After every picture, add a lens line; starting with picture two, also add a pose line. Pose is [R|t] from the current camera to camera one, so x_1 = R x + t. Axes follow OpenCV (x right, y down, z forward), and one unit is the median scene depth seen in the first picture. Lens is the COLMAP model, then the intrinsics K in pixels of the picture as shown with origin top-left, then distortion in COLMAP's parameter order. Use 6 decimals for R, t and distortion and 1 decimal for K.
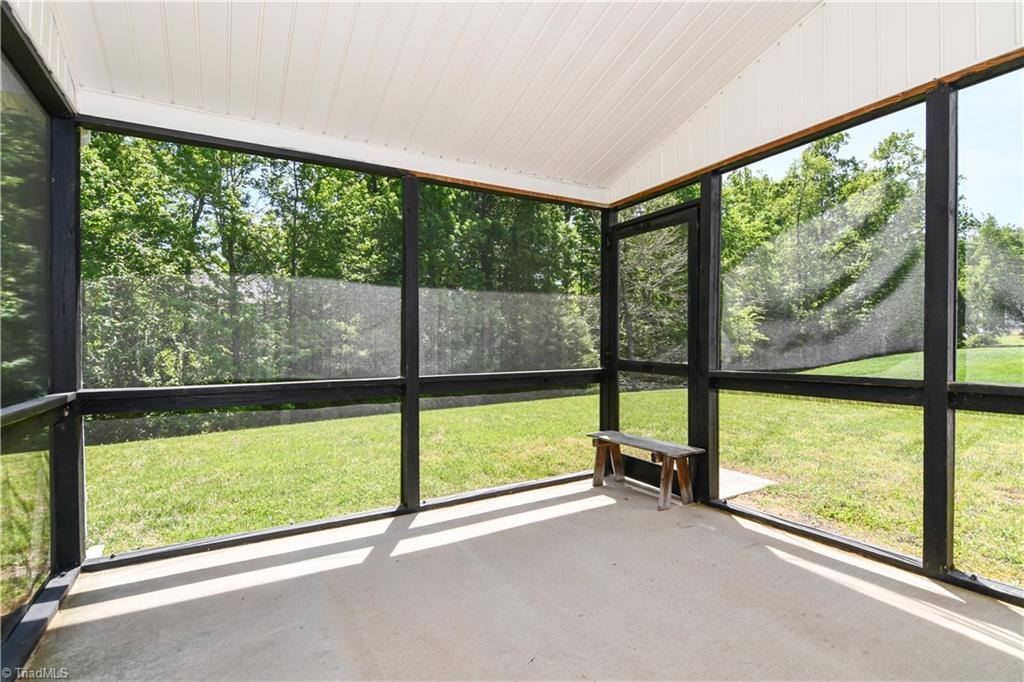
lens RADIAL K [[500.1, 0, 515.6], [0, 500.1, 338.3], [0, 0, 1]] dist [0.007814, -0.006608]
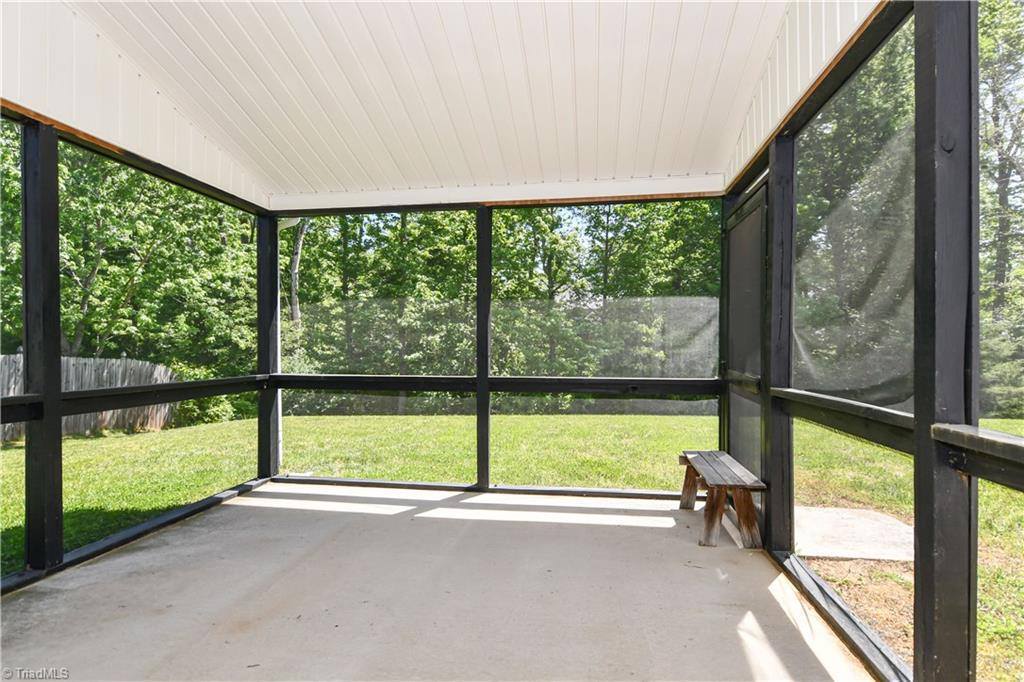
lens RADIAL K [[500.1, 0, 522.6], [0, 500.1, 344.0], [0, 0, 1]] dist [0.007814, -0.006608]
pose [[0.787996, 0.008937, -0.615616, 0.583736], [-0.003072, 0.999939, 0.010585, -0.012869], [0.615673, -0.006450, 0.787976, 0.130806]]
